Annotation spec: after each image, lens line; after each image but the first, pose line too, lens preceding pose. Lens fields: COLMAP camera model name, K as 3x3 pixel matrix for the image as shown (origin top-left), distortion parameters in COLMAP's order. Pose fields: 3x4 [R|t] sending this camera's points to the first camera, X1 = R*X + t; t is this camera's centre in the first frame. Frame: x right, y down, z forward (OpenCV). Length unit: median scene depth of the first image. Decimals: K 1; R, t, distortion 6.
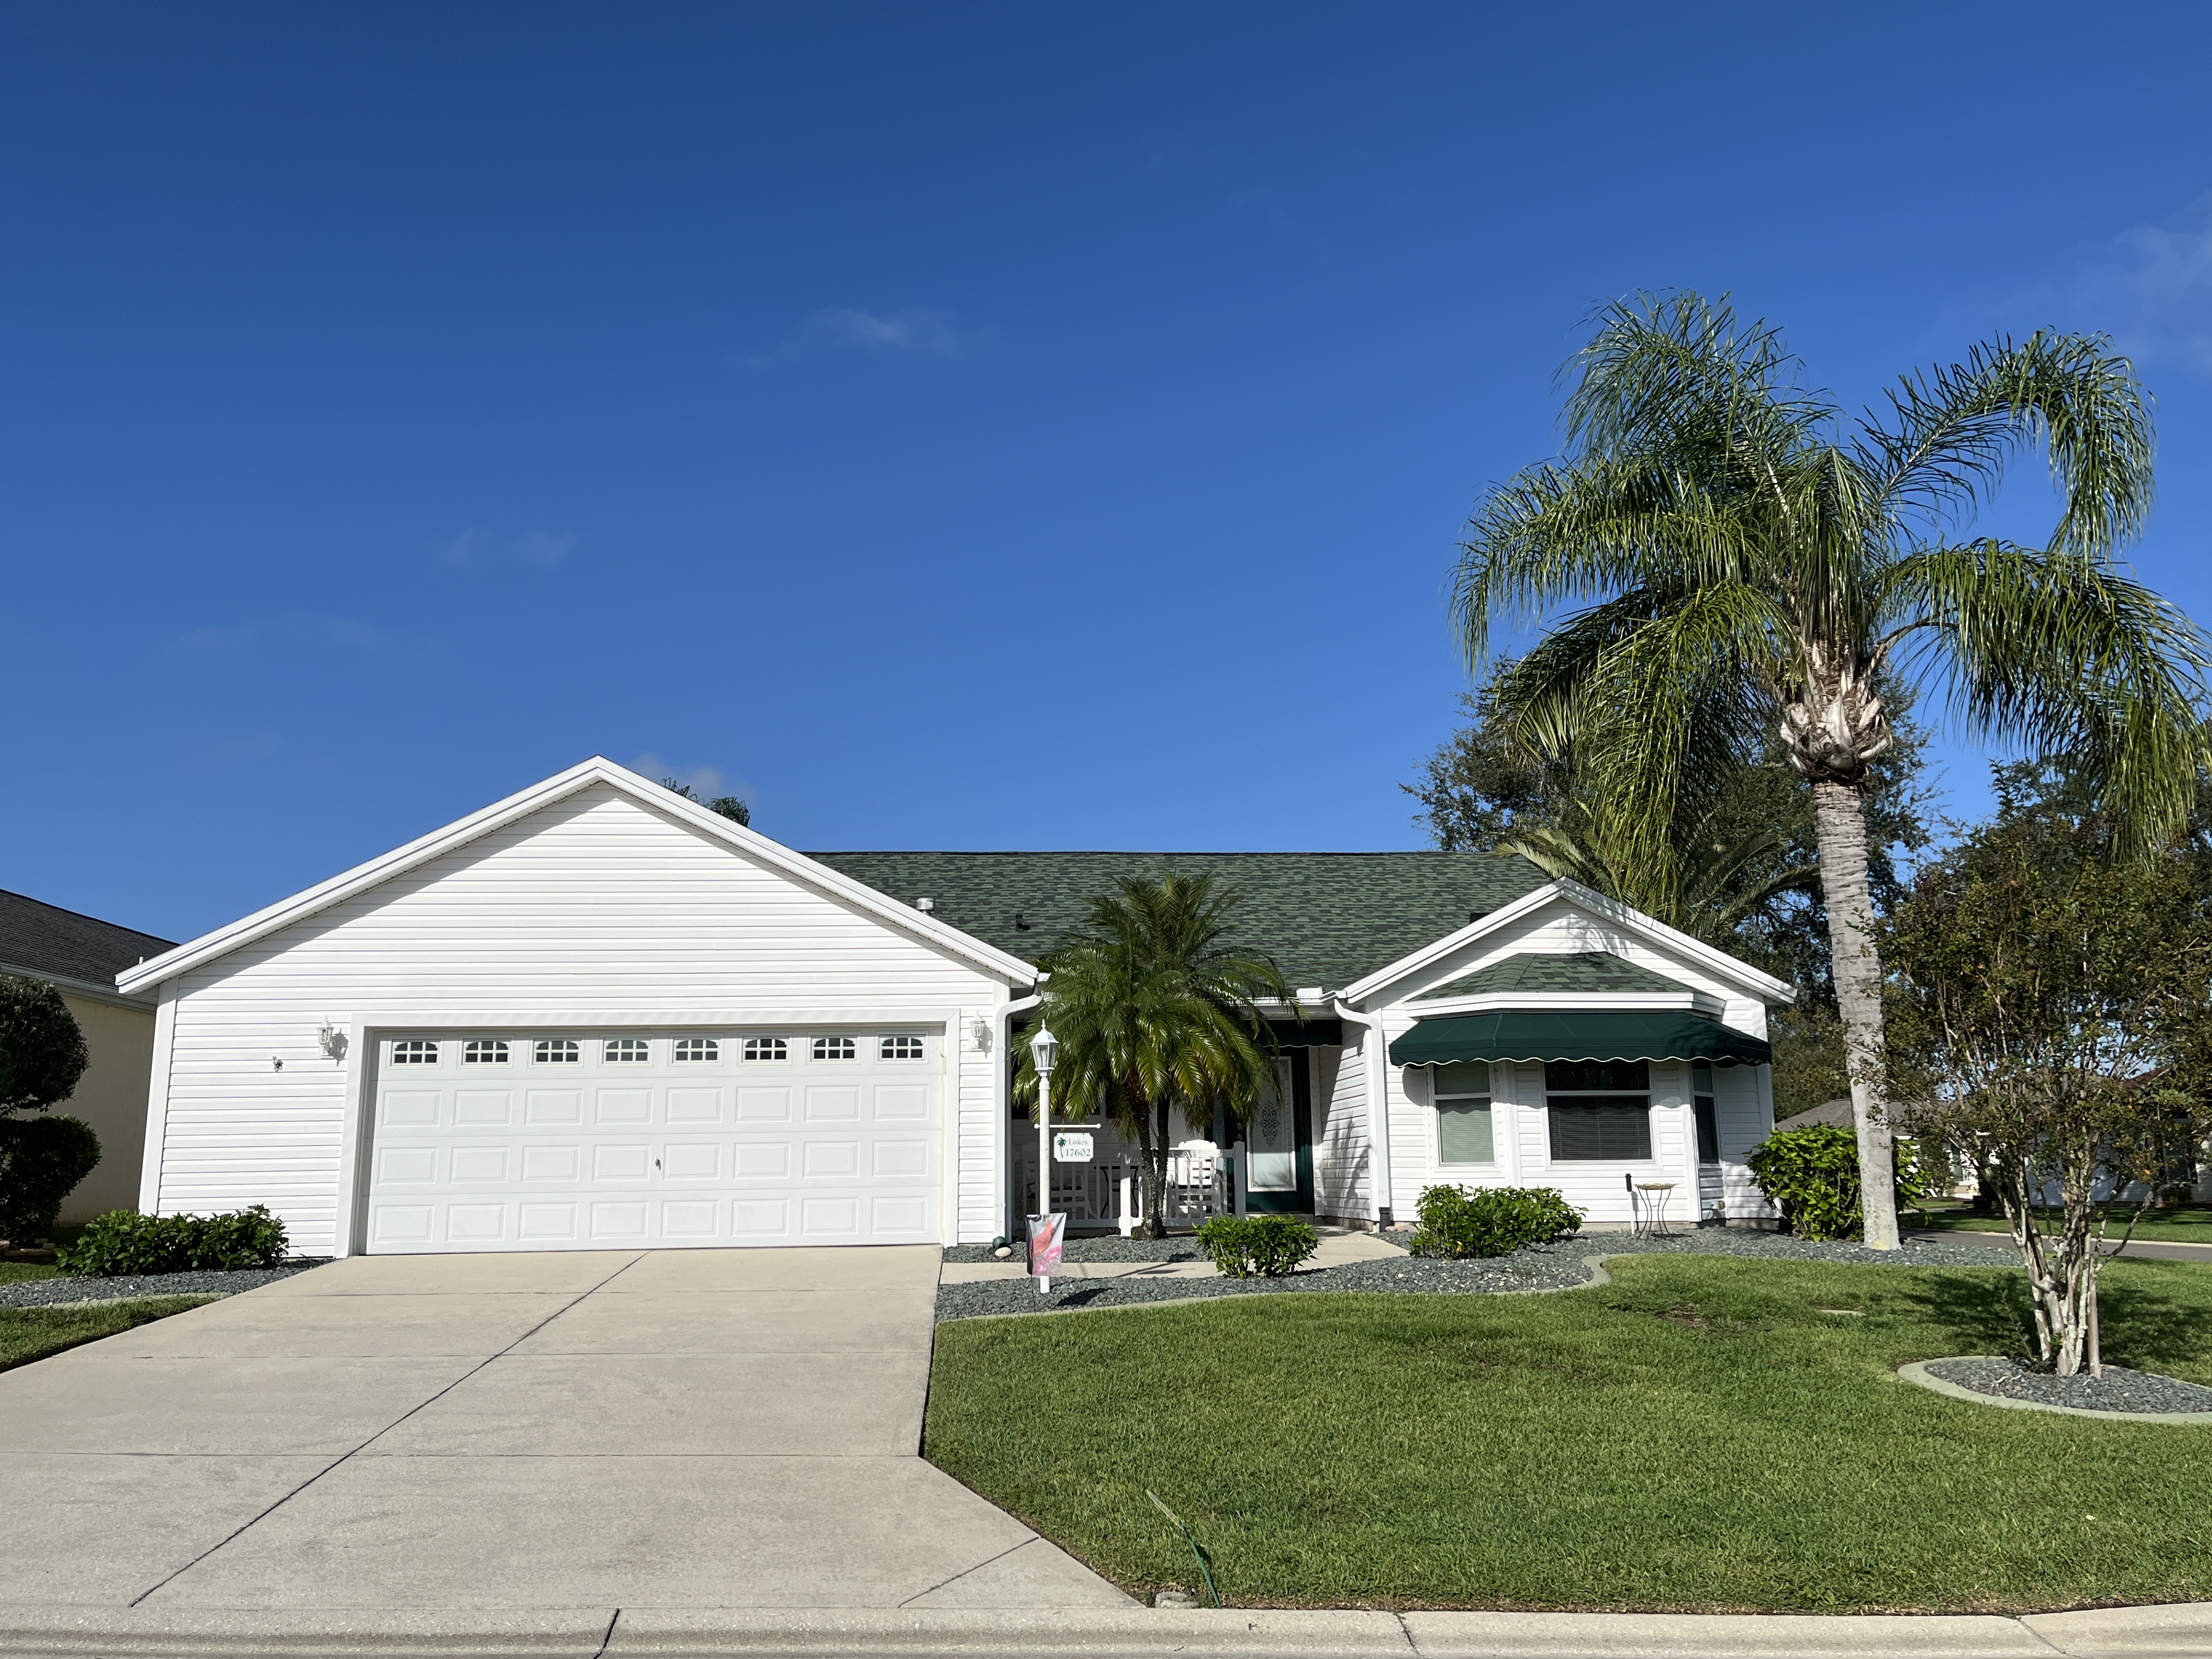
lens RADIAL K [[1749.8, 0, 1097.0], [0, 1749.8, 817.1], [0, 0, 1]] dist [0.046960, -0.008311]
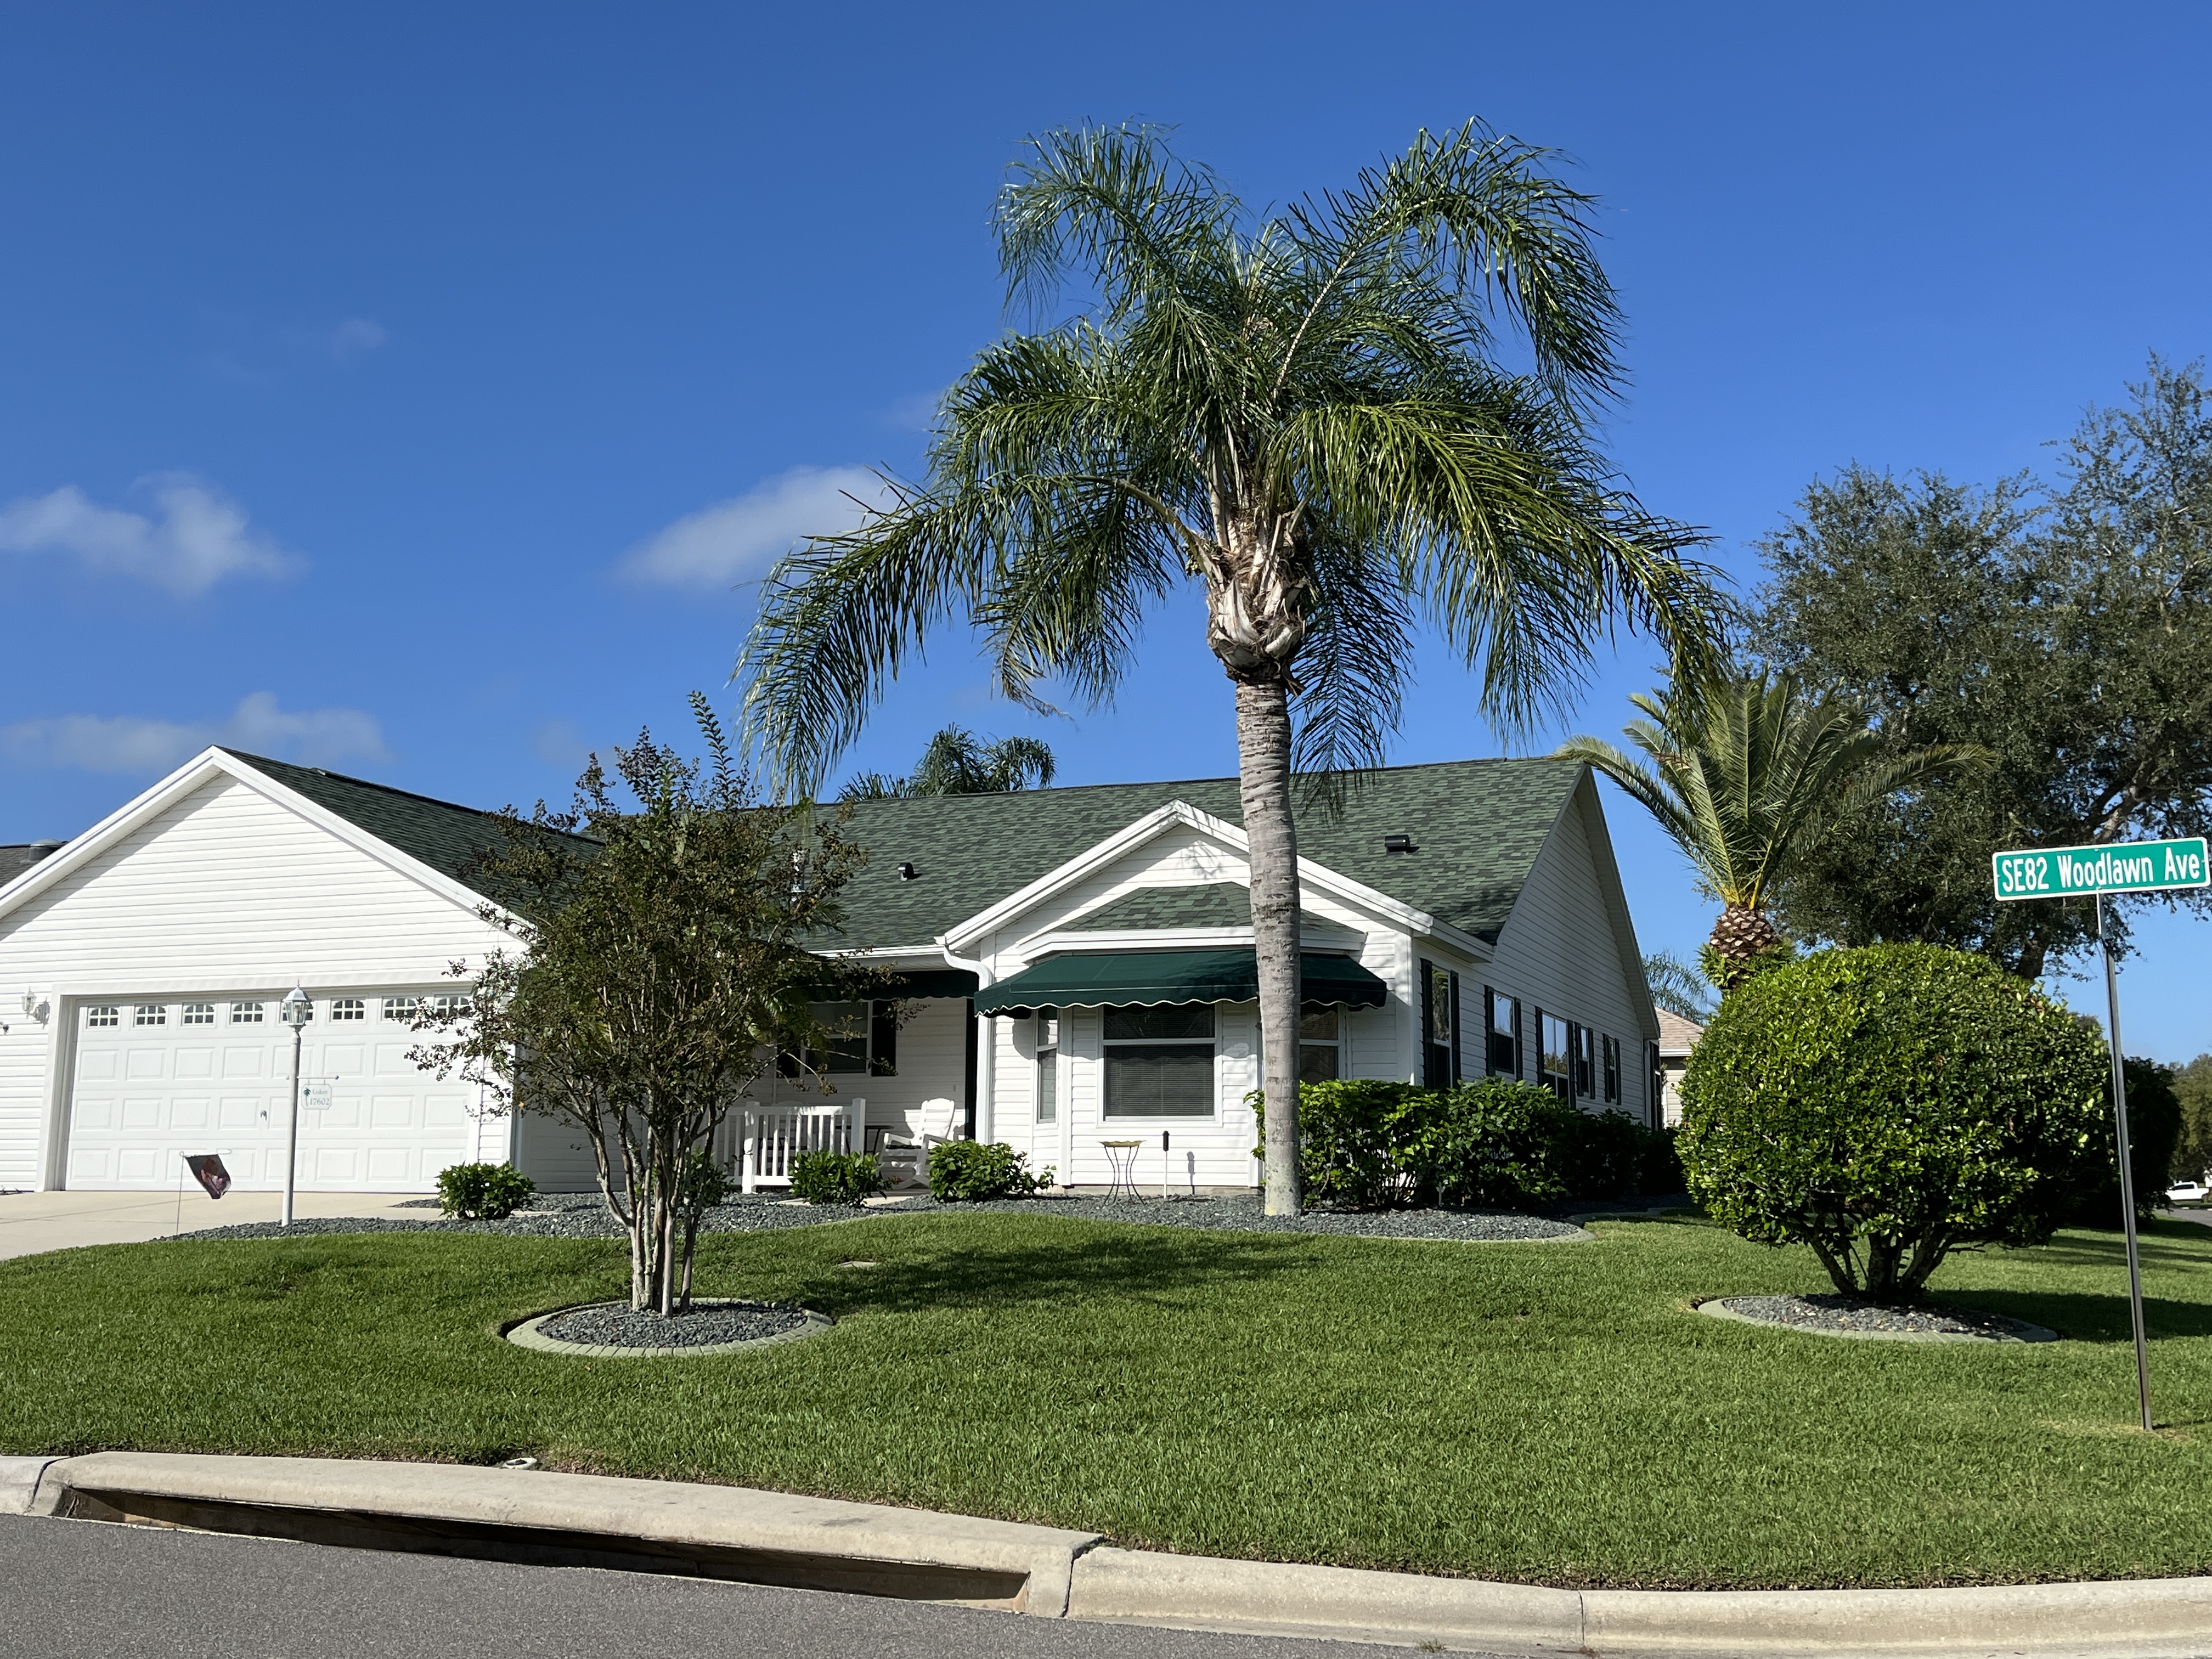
lens RADIAL K [[2134.0, 0, 1100.5], [0, 2134.0, 812.4], [0, 0, 1]] dist [0.042360, 0.000000]
pose [[0.901911, -0.054765, -0.428436, 0.792381], [0.071318, 0.997196, 0.022667, 0.015374], [0.425993, -0.050999, 0.903288, 0.018950]]
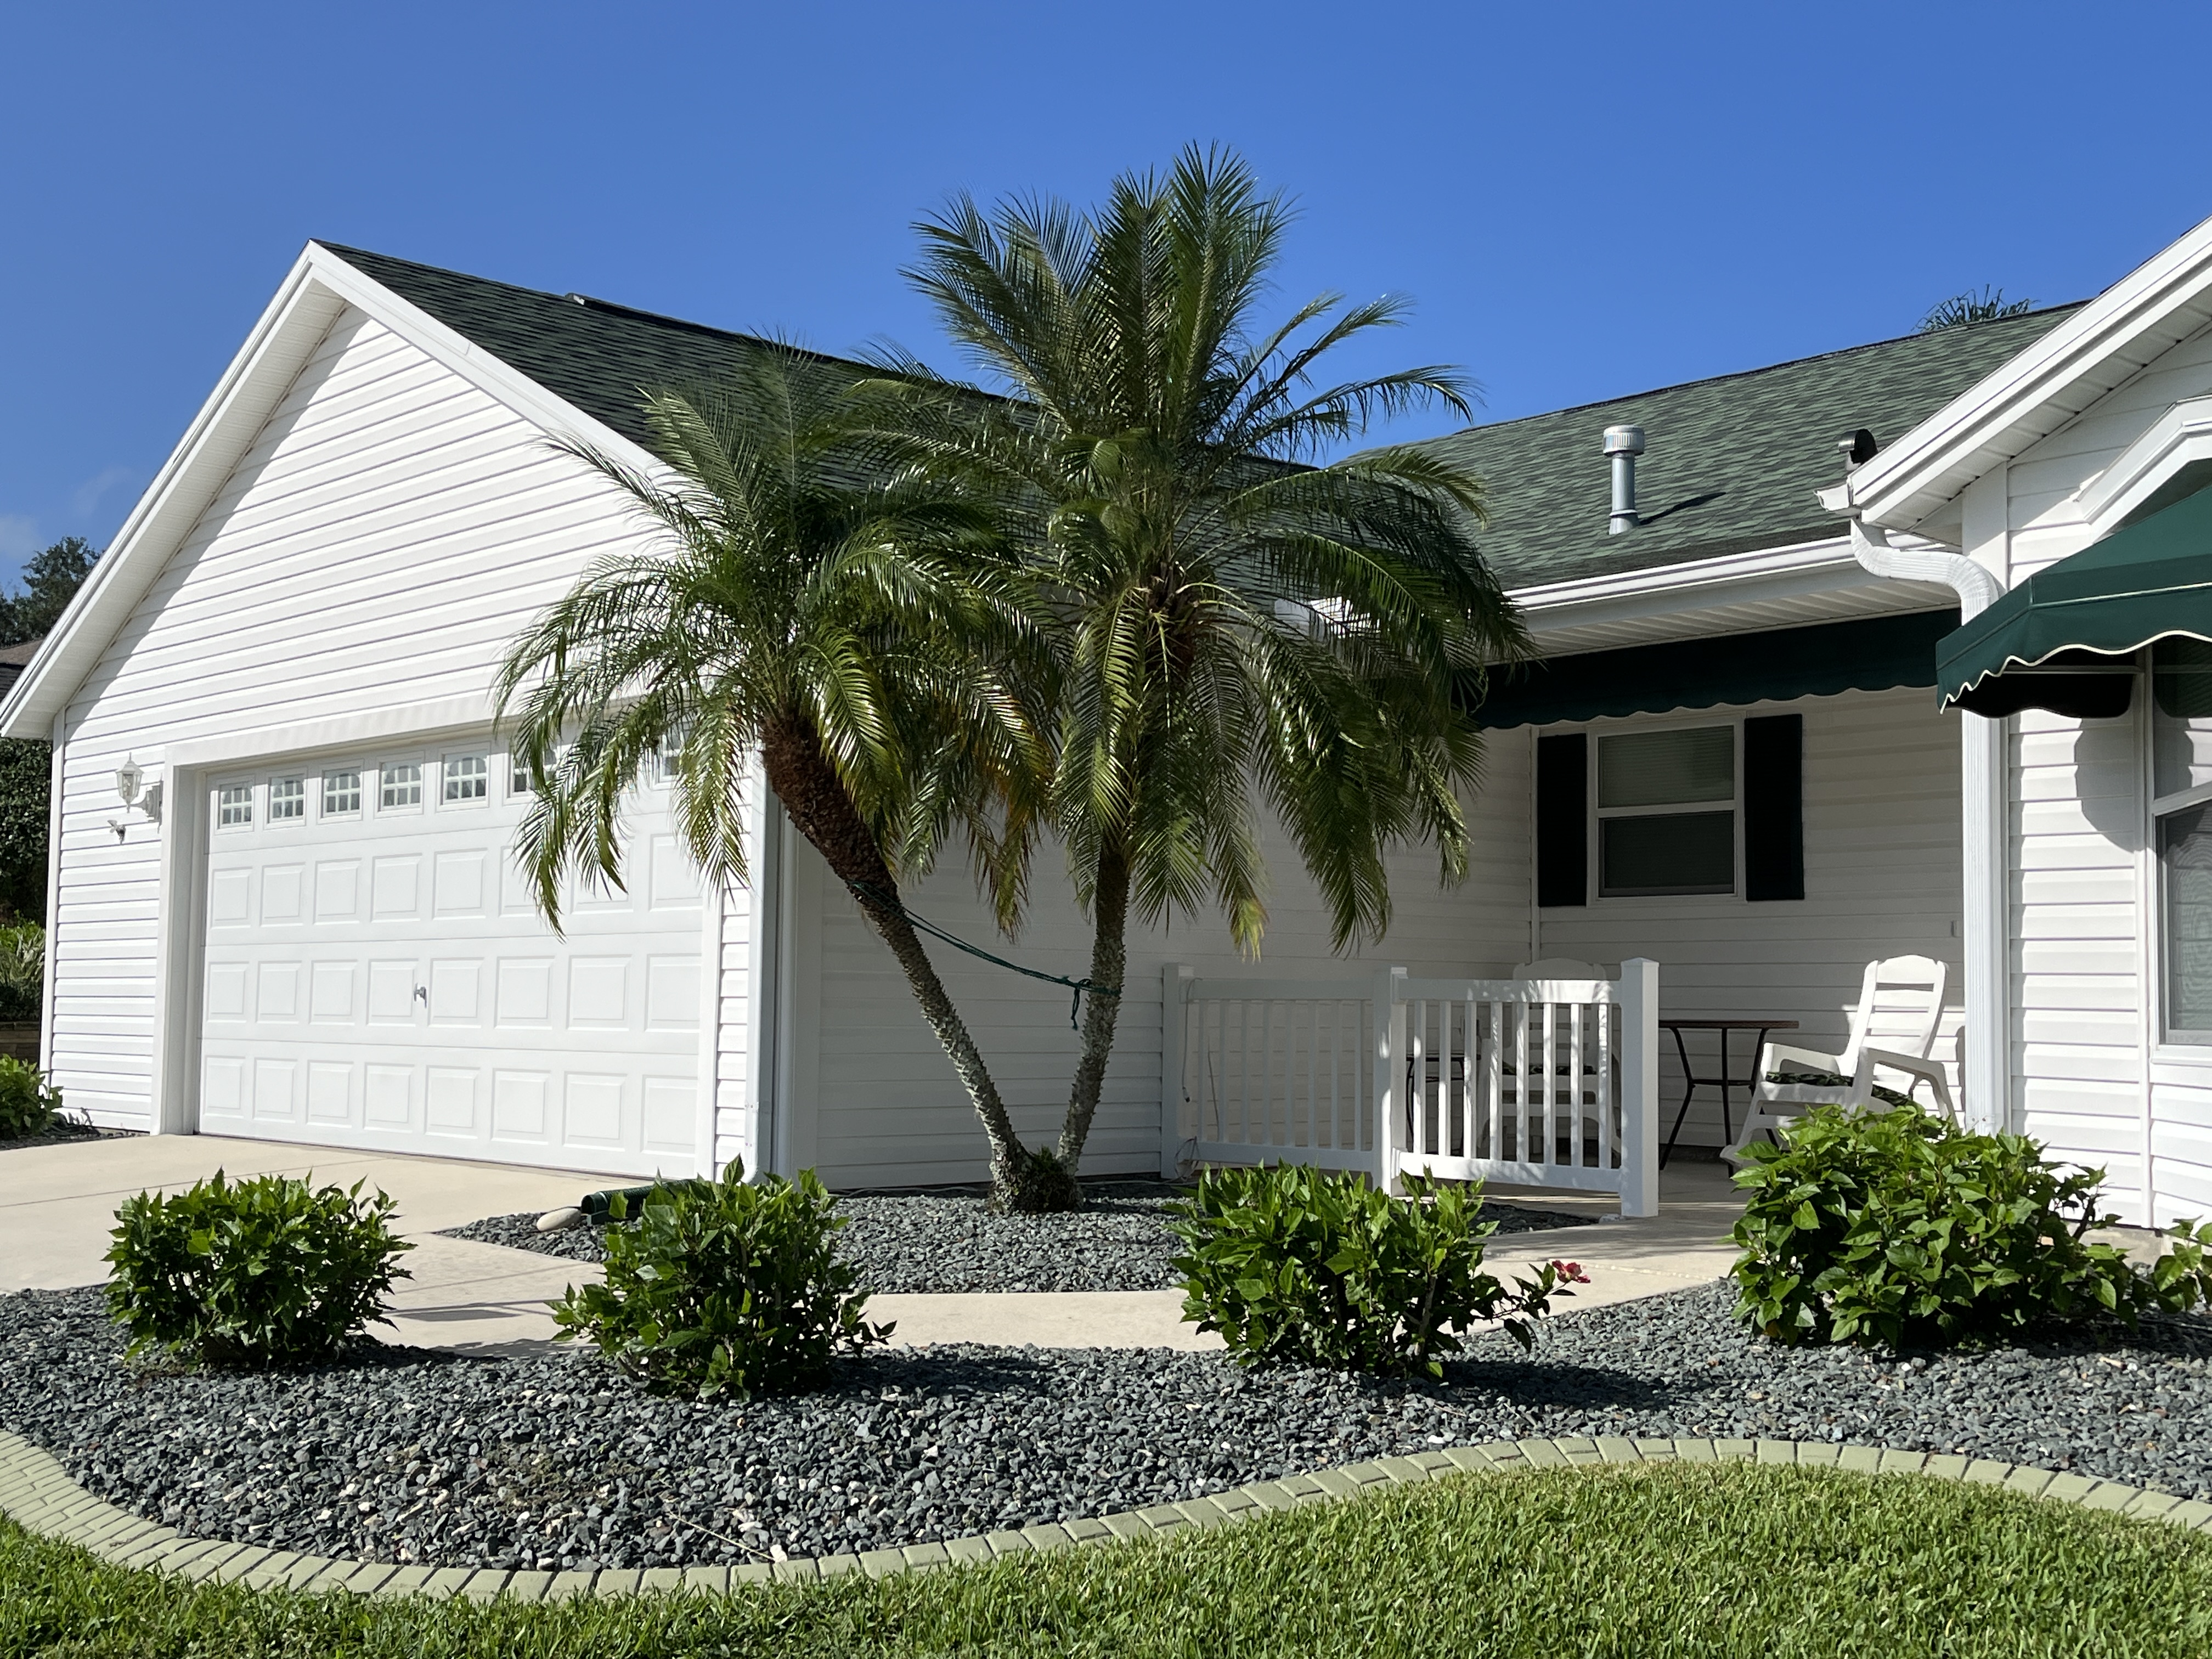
lens RADIAL K [[2505.2, 0, 1107.5], [0, 2505.2, 821.6], [0, 0, 1]] dist [0.039084, 0.000000]
pose [[0.622976, -0.039948, -0.781221, 0.459232], [0.141501, 0.987975, 0.062317, 0.125357], [0.769337, -0.149366, 0.621137, 0.685786]]
